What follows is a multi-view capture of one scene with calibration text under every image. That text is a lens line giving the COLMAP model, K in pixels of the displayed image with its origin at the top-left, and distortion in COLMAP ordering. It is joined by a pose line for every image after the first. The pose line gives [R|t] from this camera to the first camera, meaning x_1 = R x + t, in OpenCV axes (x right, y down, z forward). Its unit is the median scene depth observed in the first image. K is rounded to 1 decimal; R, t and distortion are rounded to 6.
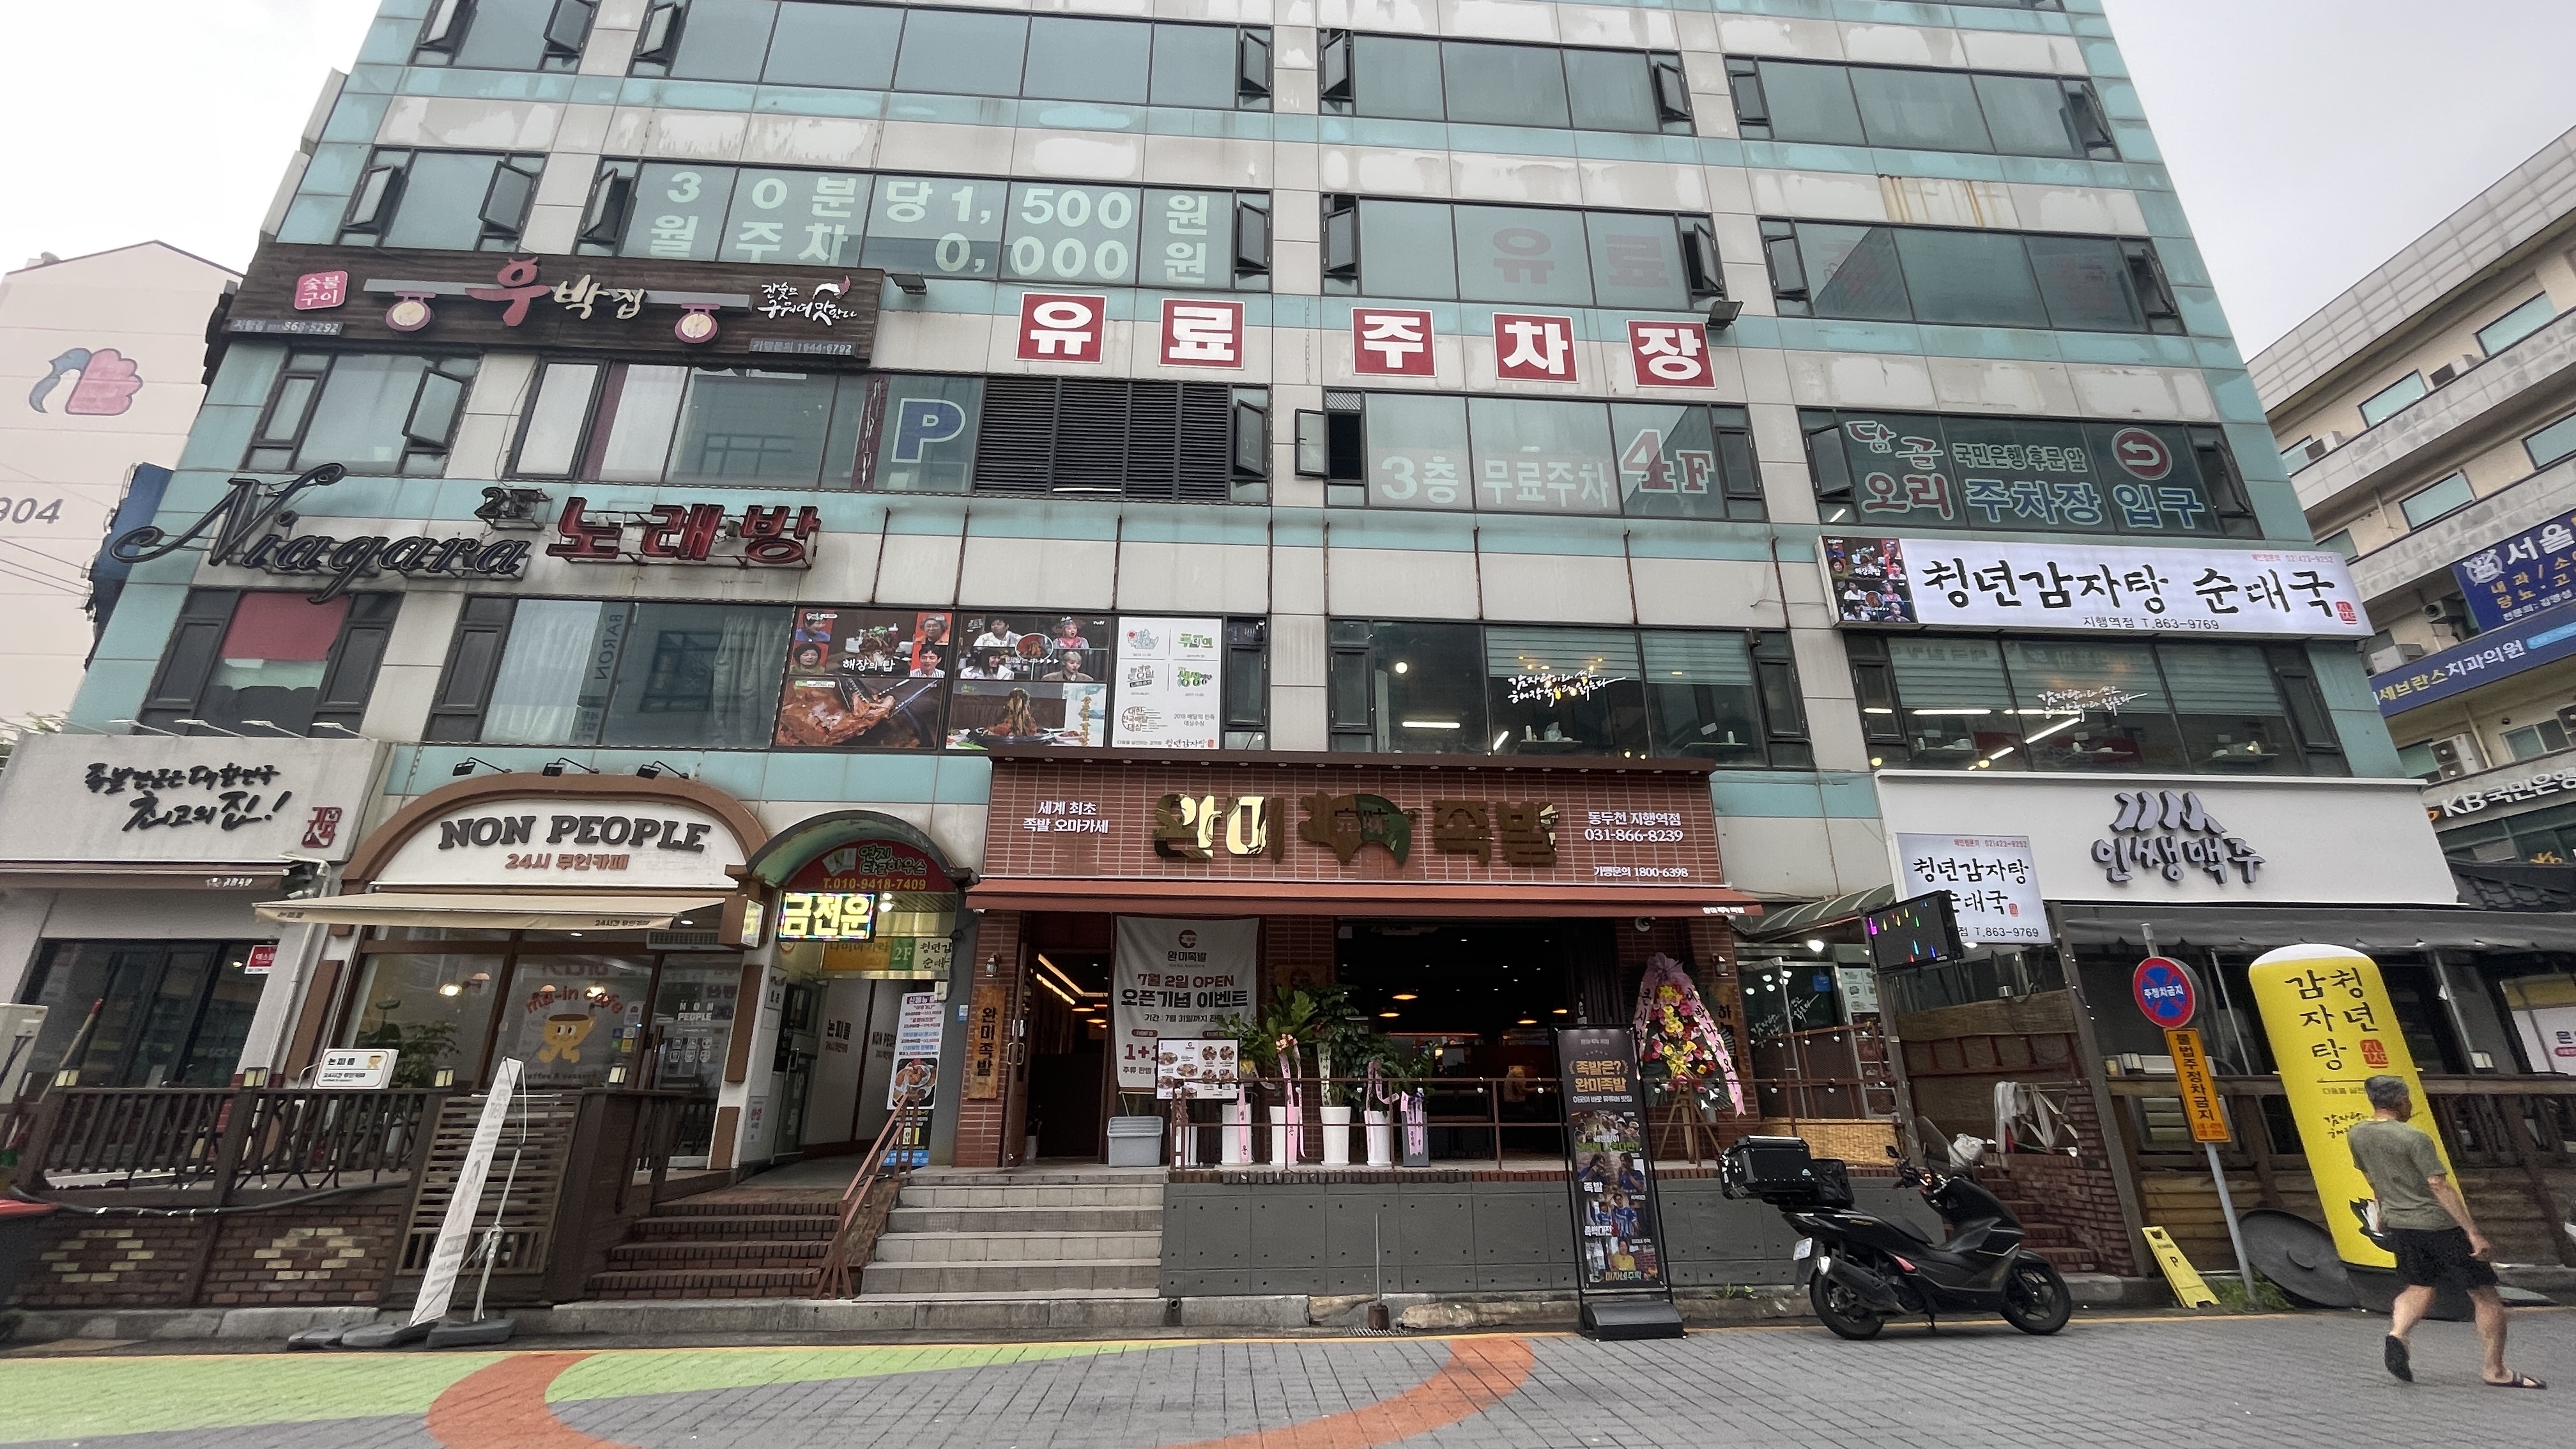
lens RADIAL K [[1046.9, 0, 1280.3], [0, 1046.9, 721.7], [0, 0, 1]] dist [-0.001568, 0.000010]
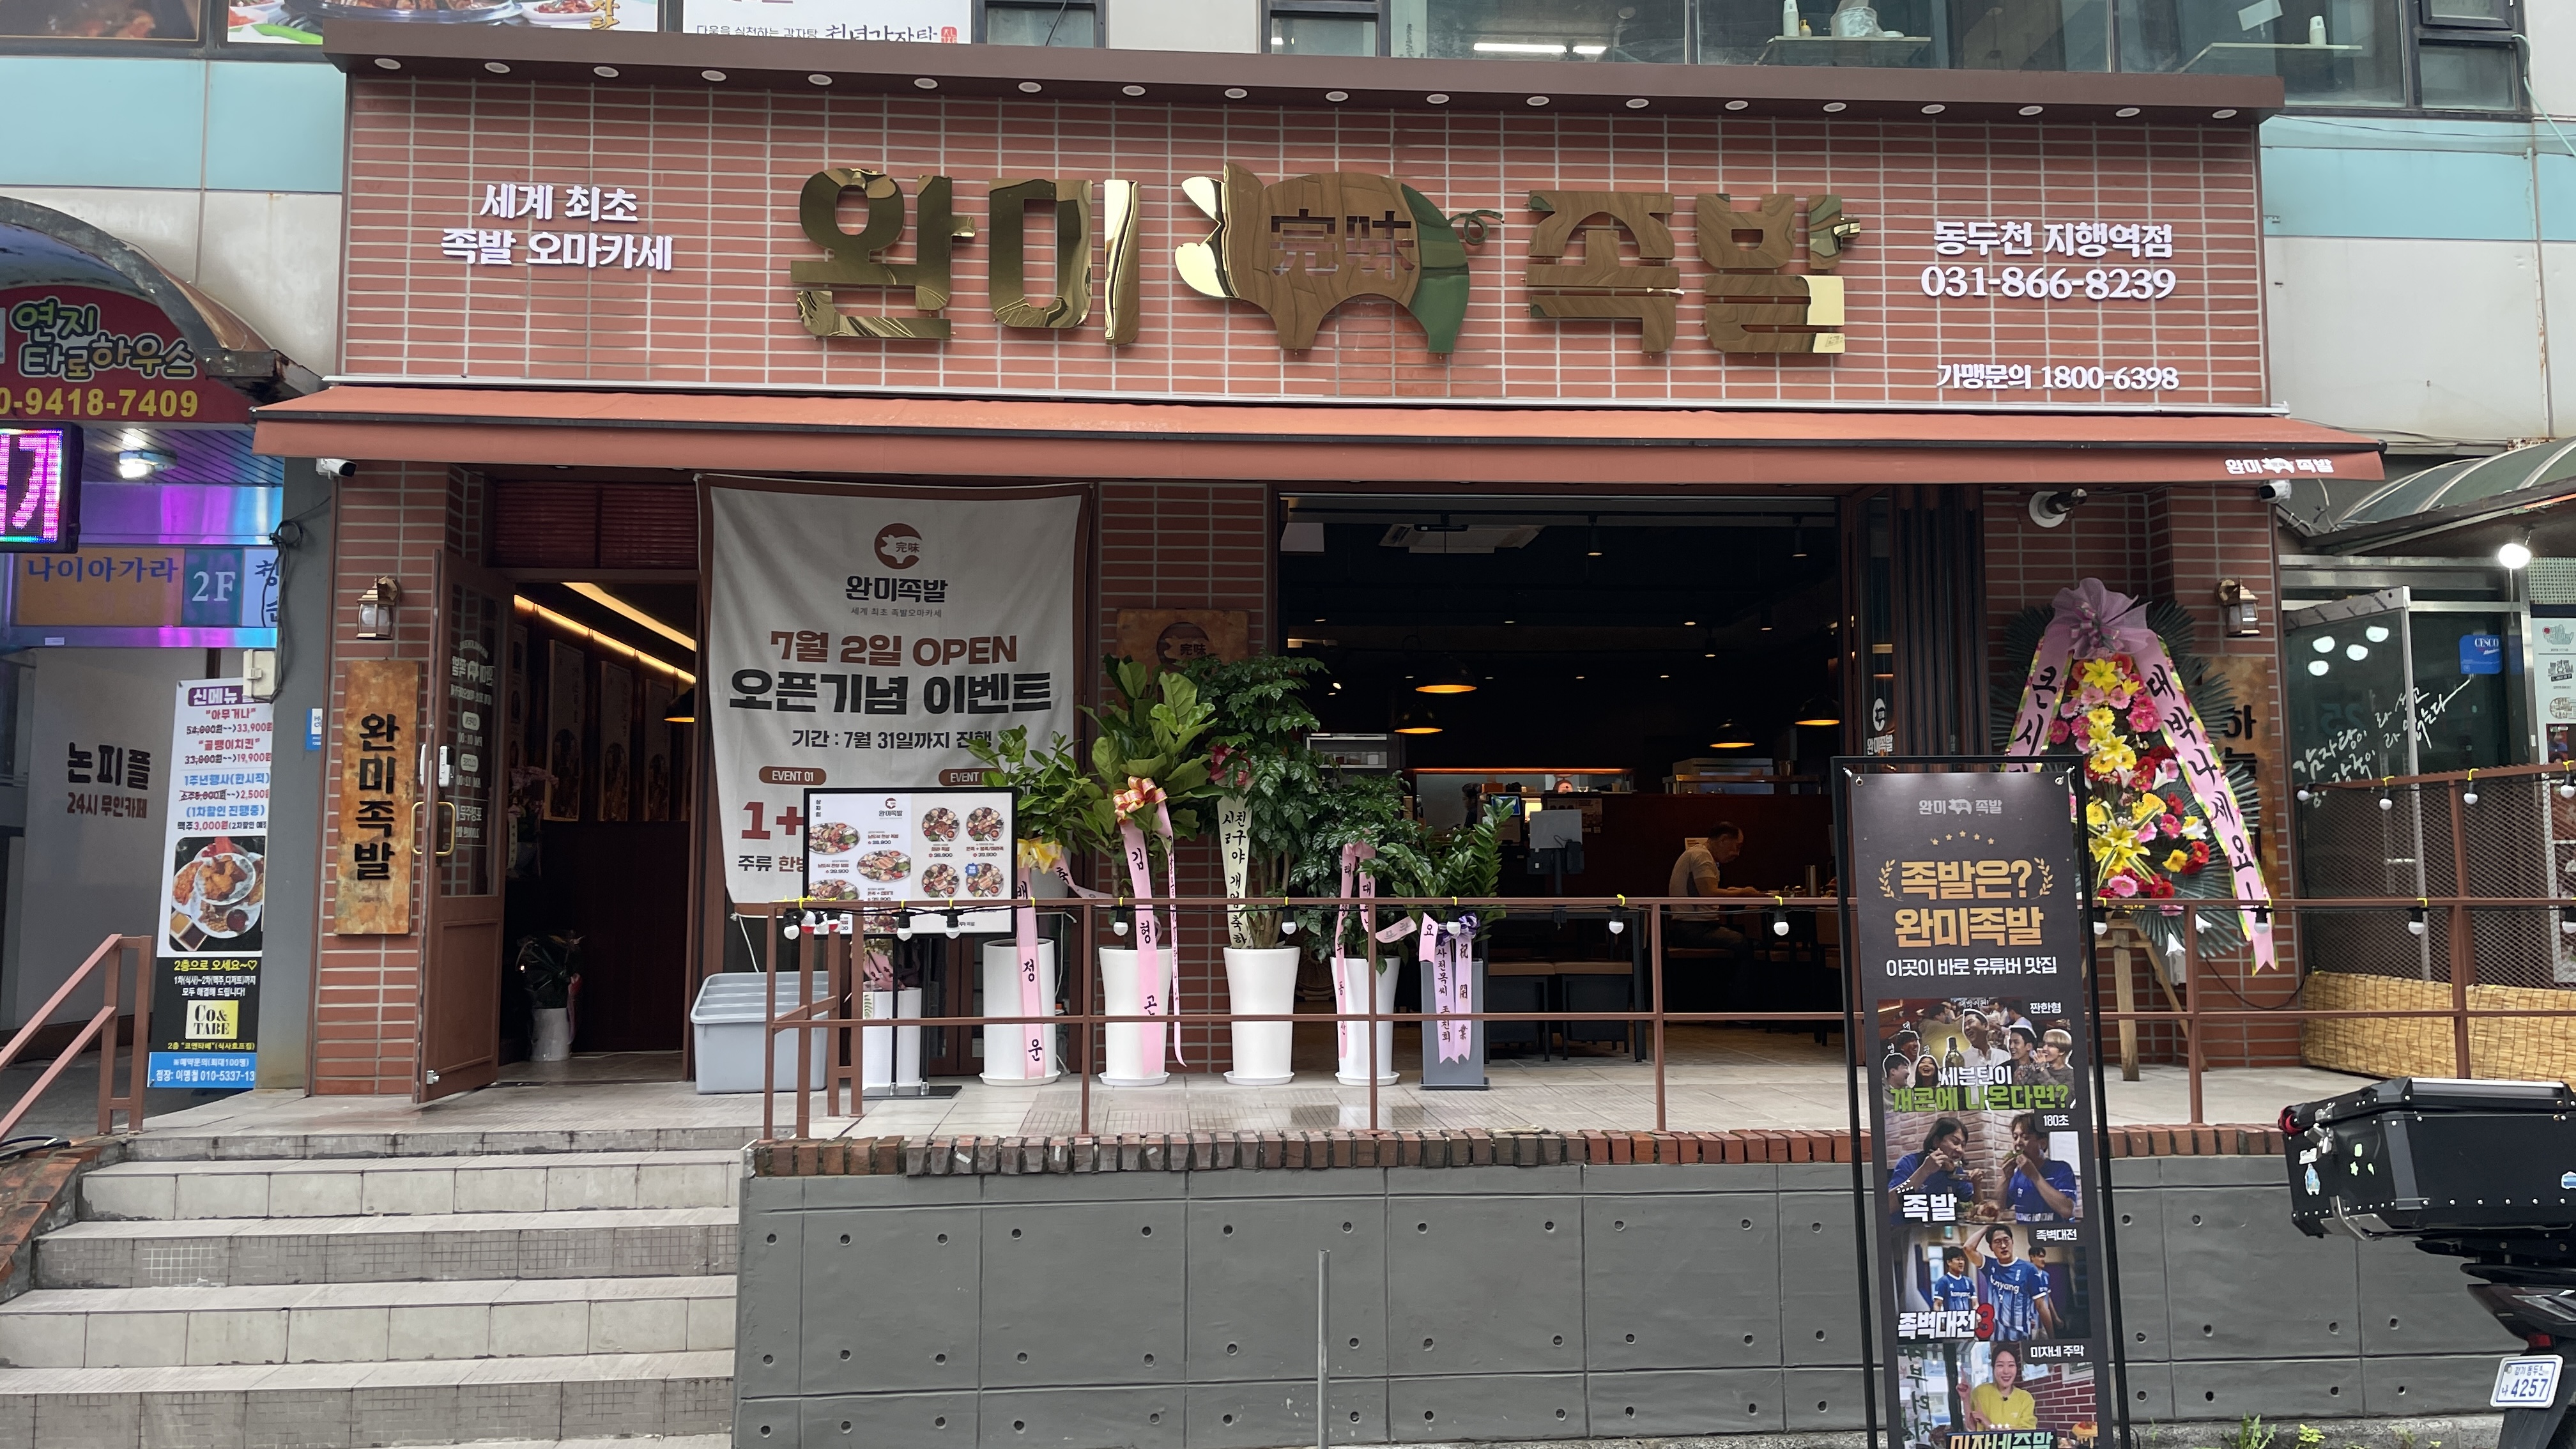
lens RADIAL K [[1950.6, 0, 1288.5], [0, 1950.6, 720.9], [0, 0, 1]] dist [0.036984, -0.006487]
pose [[0.999930, -0.000987, 0.011777, 0.052509], [-0.002175, 0.964116, 0.265472, 0.077827], [-0.011616, -0.265479, 0.964047, 0.280099]]
